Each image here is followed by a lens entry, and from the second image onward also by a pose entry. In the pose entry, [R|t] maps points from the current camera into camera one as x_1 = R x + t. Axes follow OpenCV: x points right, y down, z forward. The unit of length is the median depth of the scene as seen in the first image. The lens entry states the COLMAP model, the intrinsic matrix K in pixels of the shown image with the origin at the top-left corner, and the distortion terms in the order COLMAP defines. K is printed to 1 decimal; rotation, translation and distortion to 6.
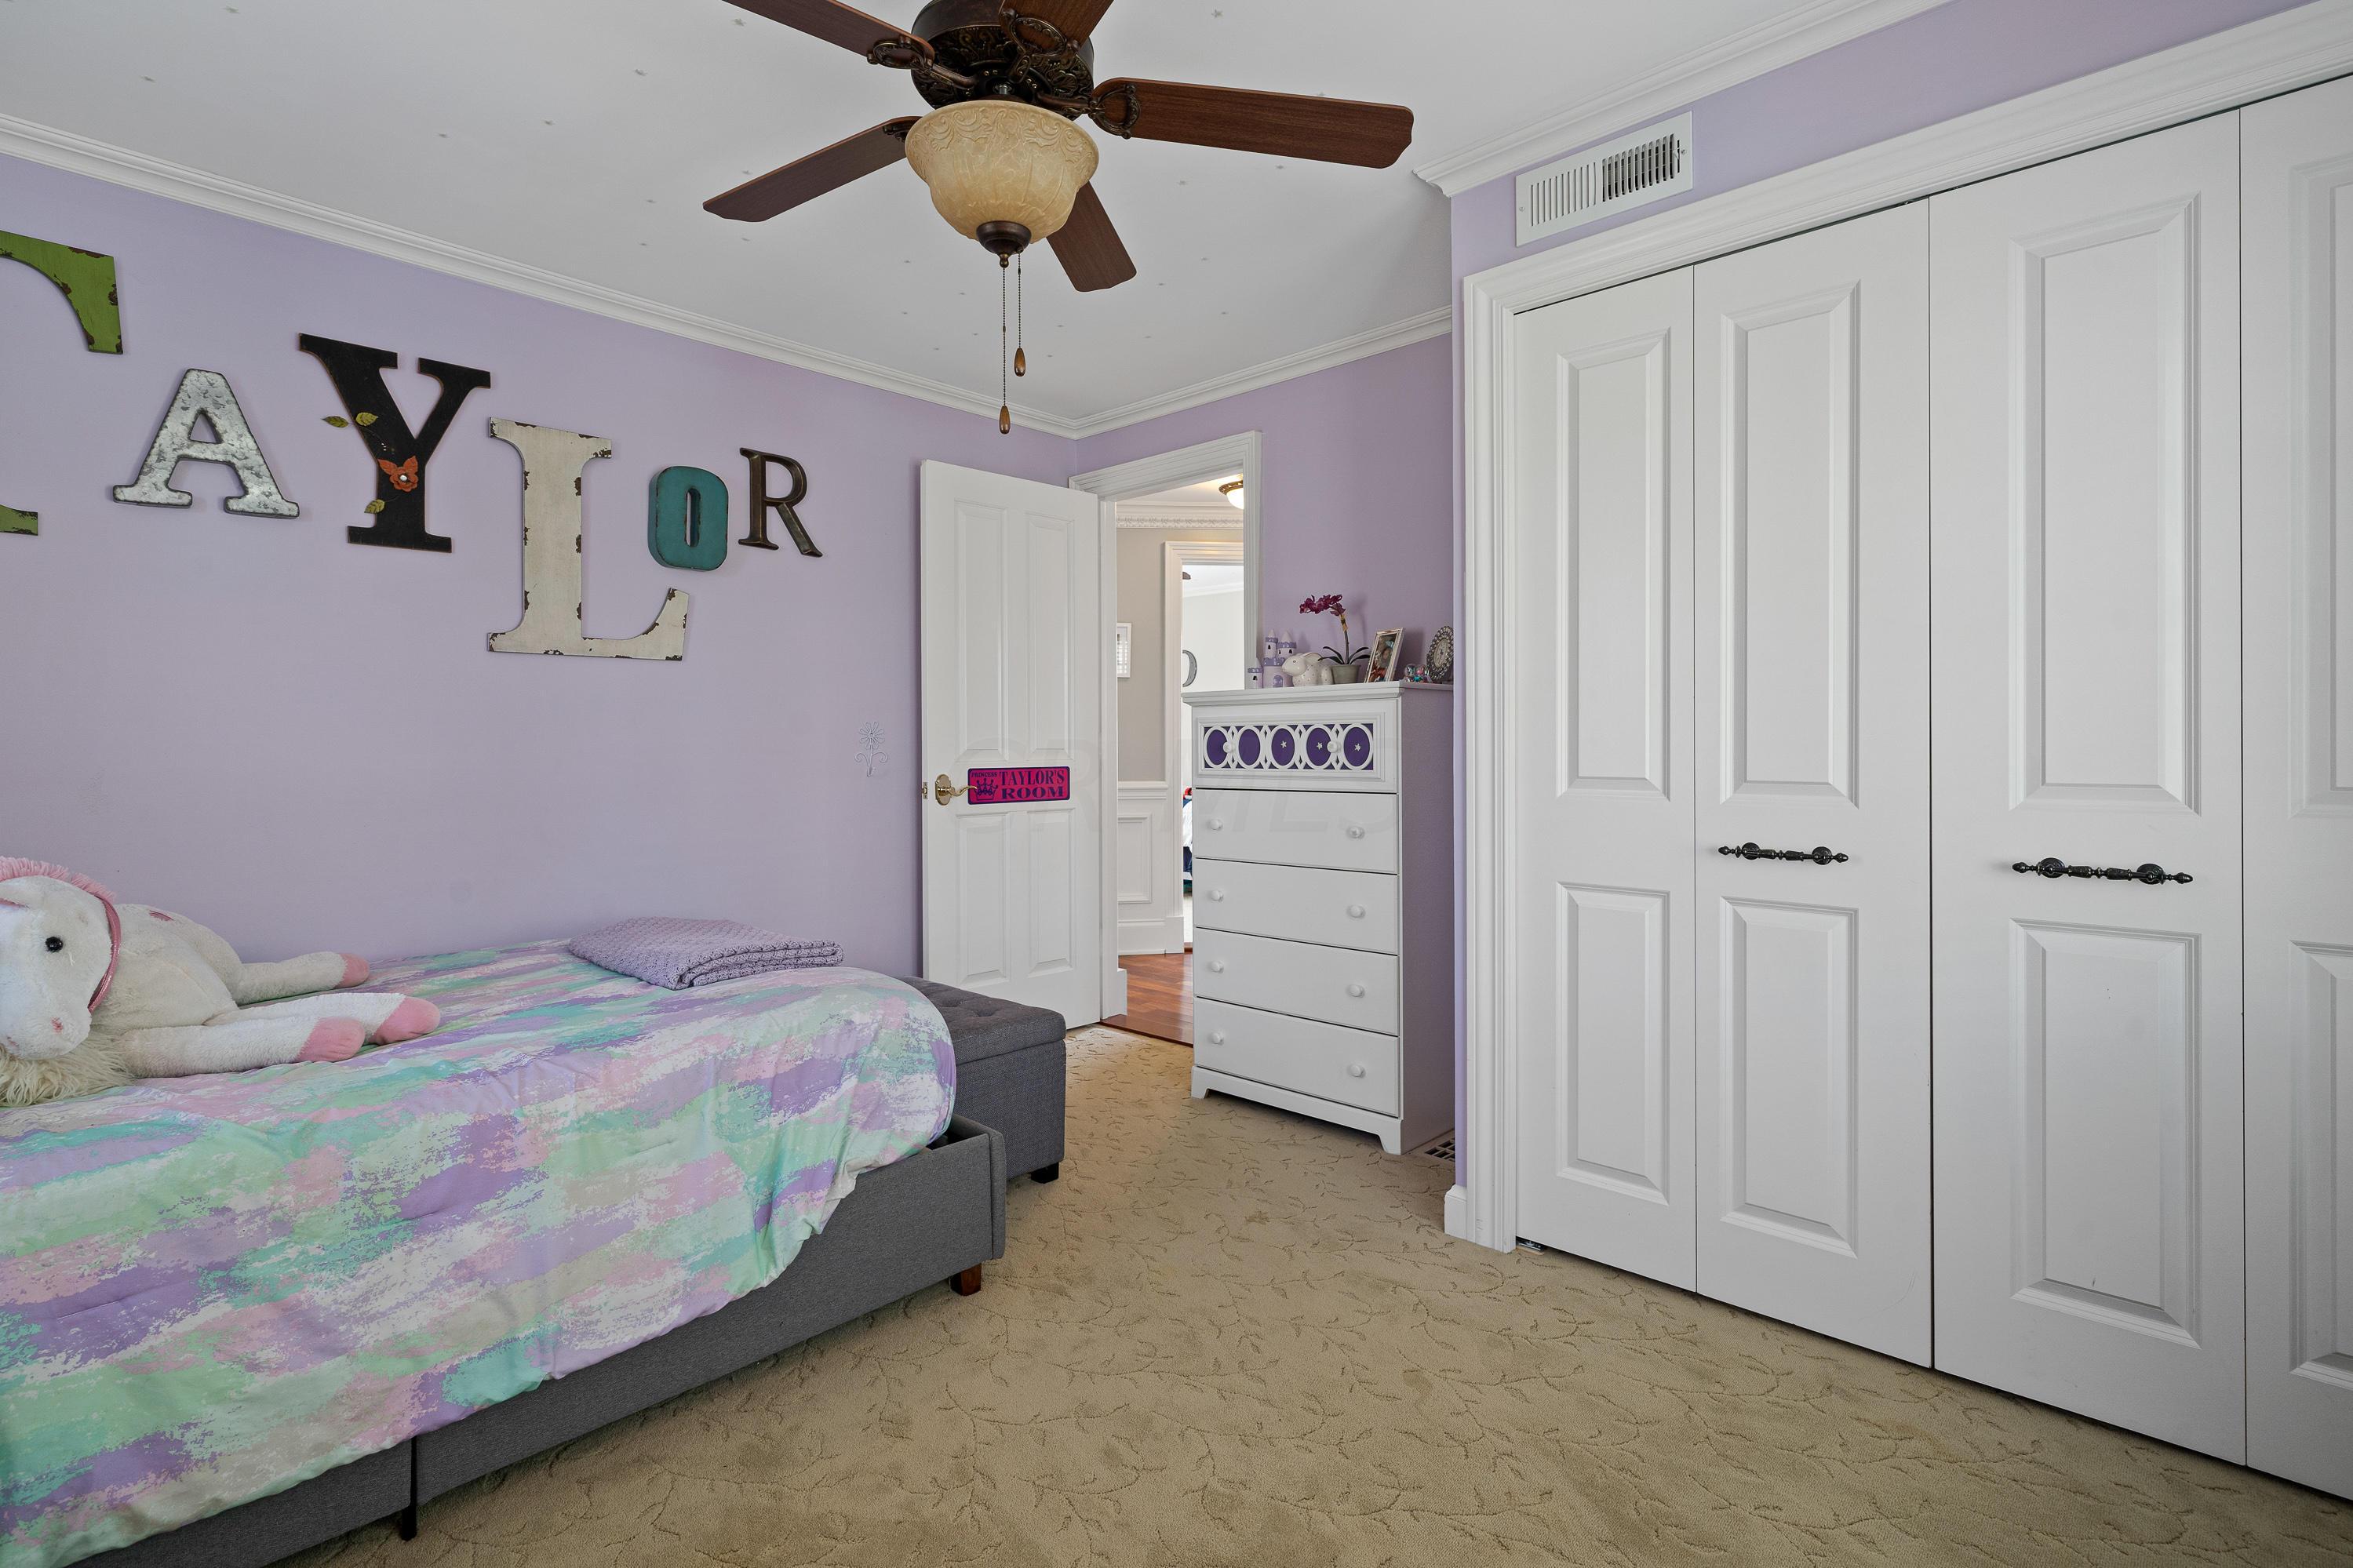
lens RADIAL K [[1100.9, 0, 1175.2], [0, 1100.9, 754.6], [0, 0, 1]] dist [0.000211, 0.000615]
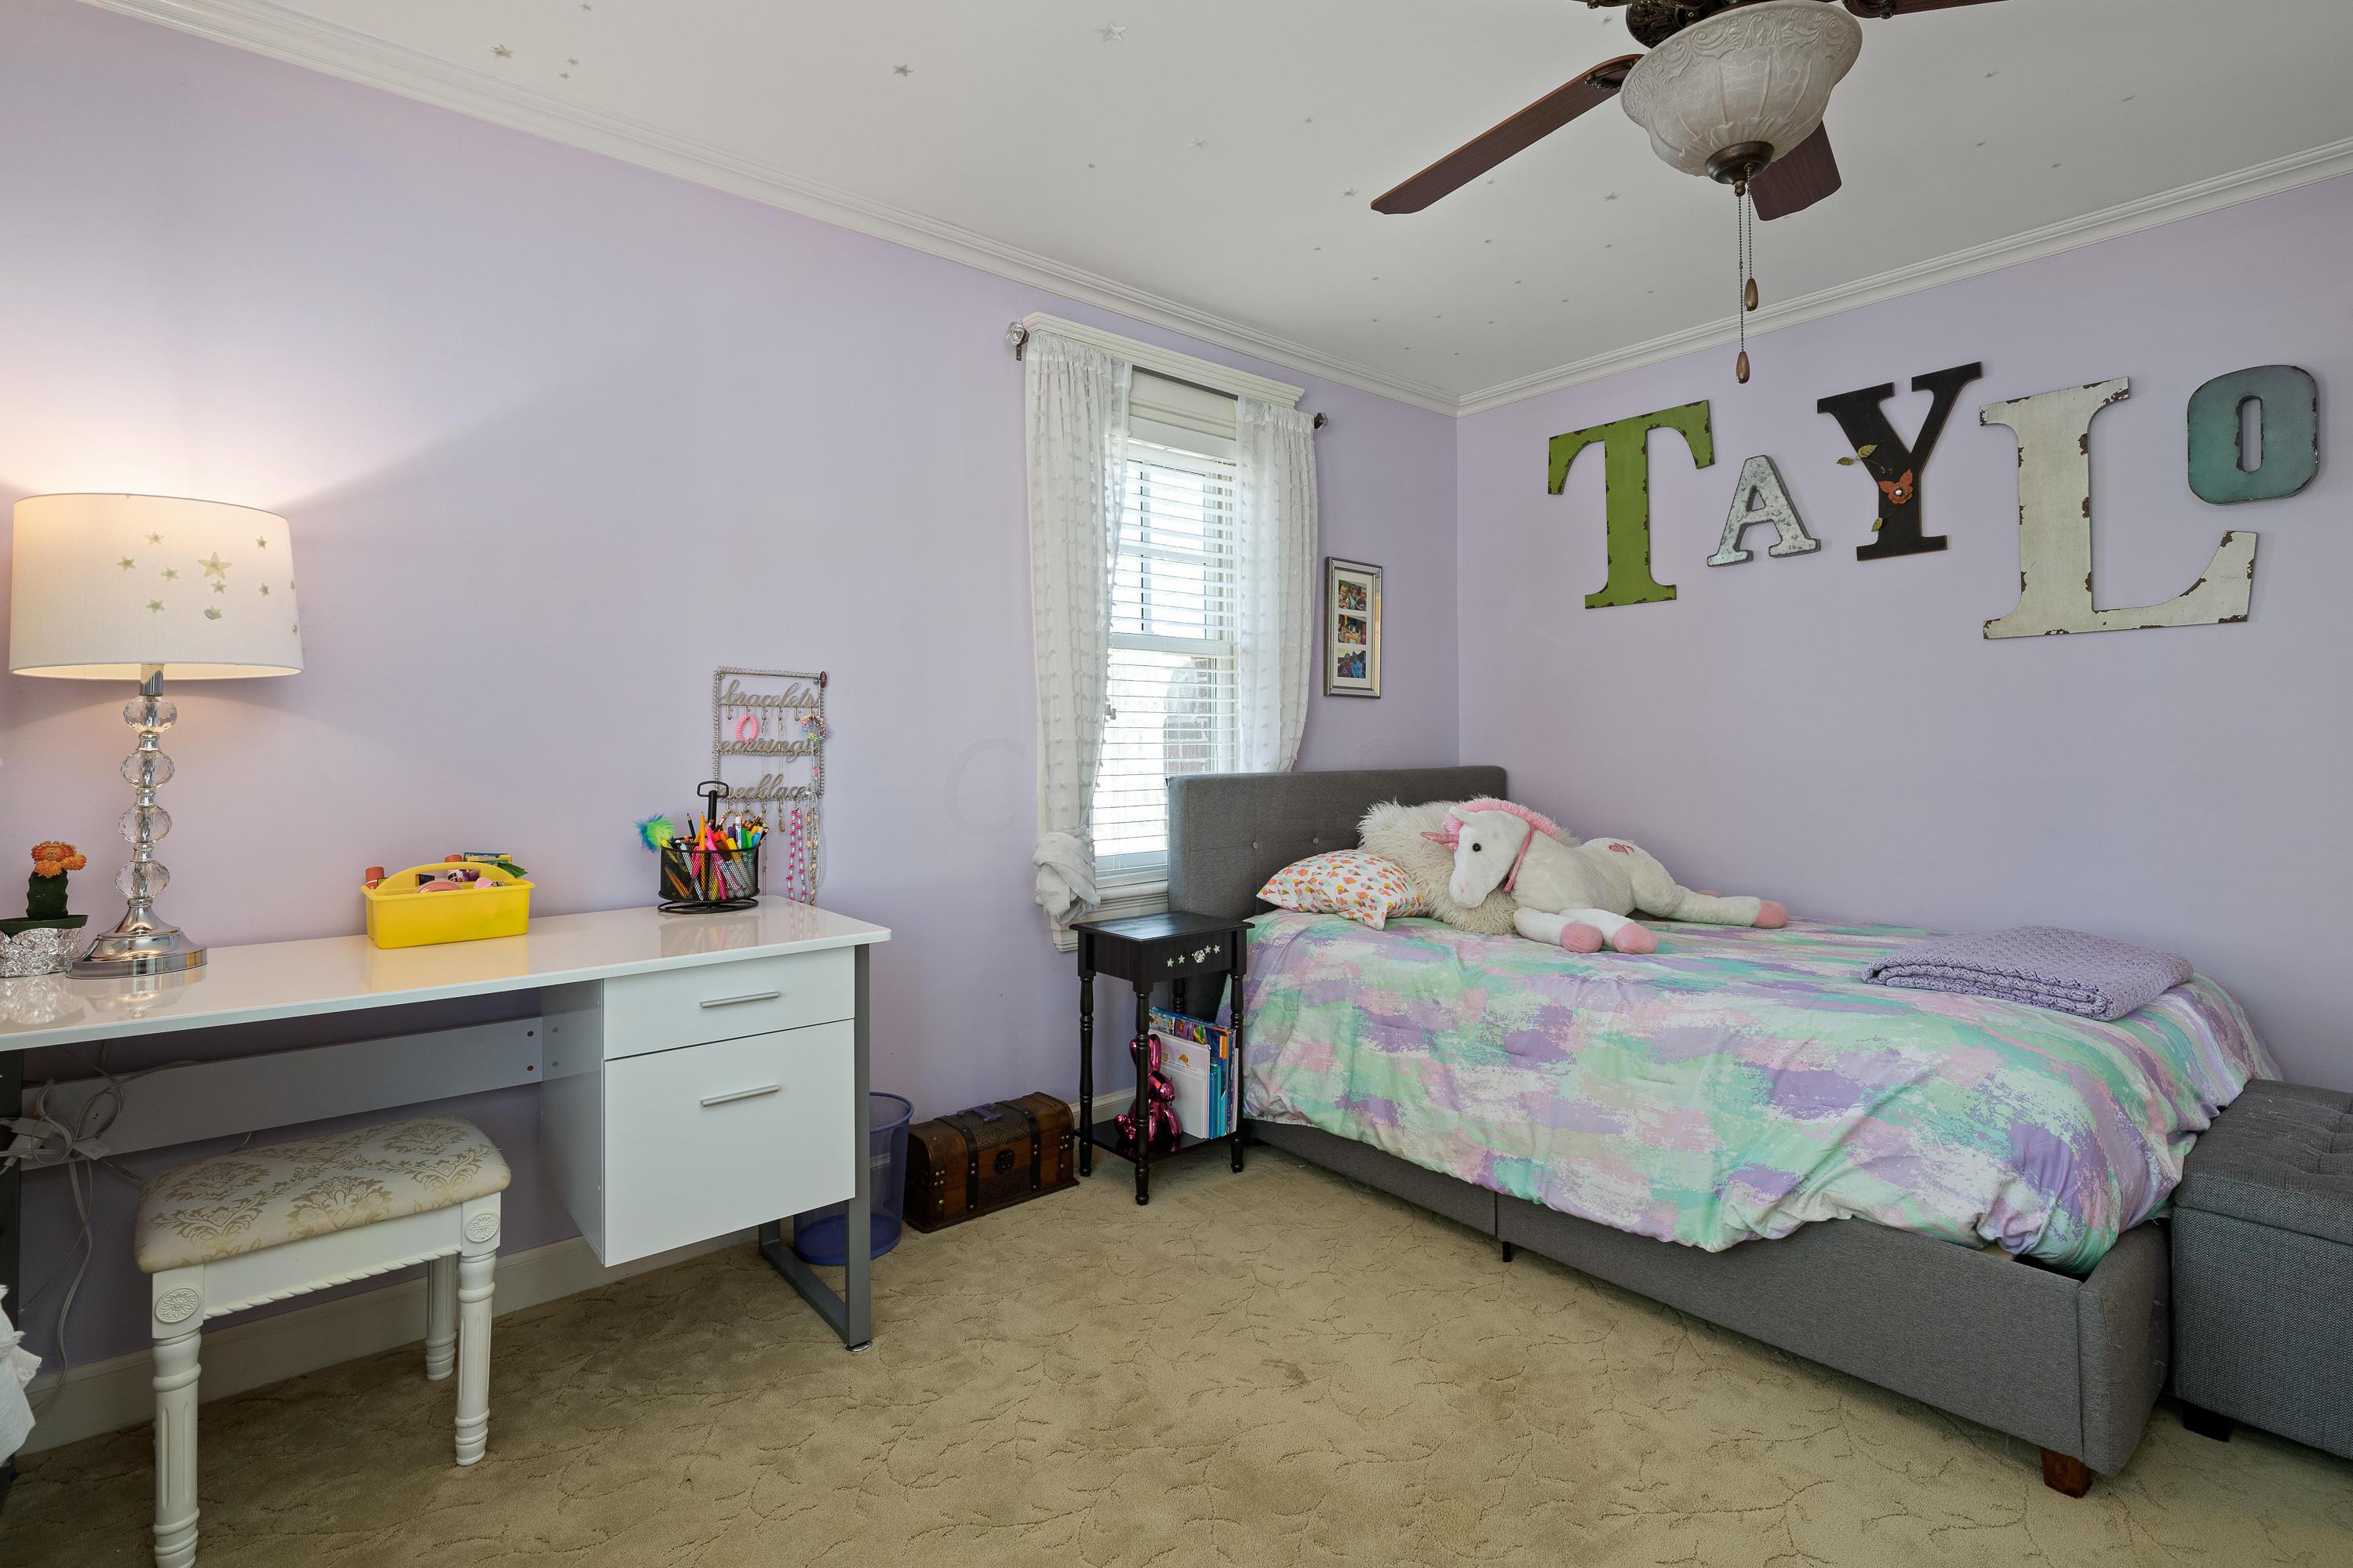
lens RADIAL K [[1097.2, 0, 1175.1], [0, 1097.2, 737.4], [0, 0, 1]] dist [0.000380, 0.000228]
pose [[-0.113019, -0.001472, -0.993592, 0.584219], [0.001905, 0.999997, -0.001698, -0.005408], [0.993591, -0.002084, -0.113016, 0.492064]]
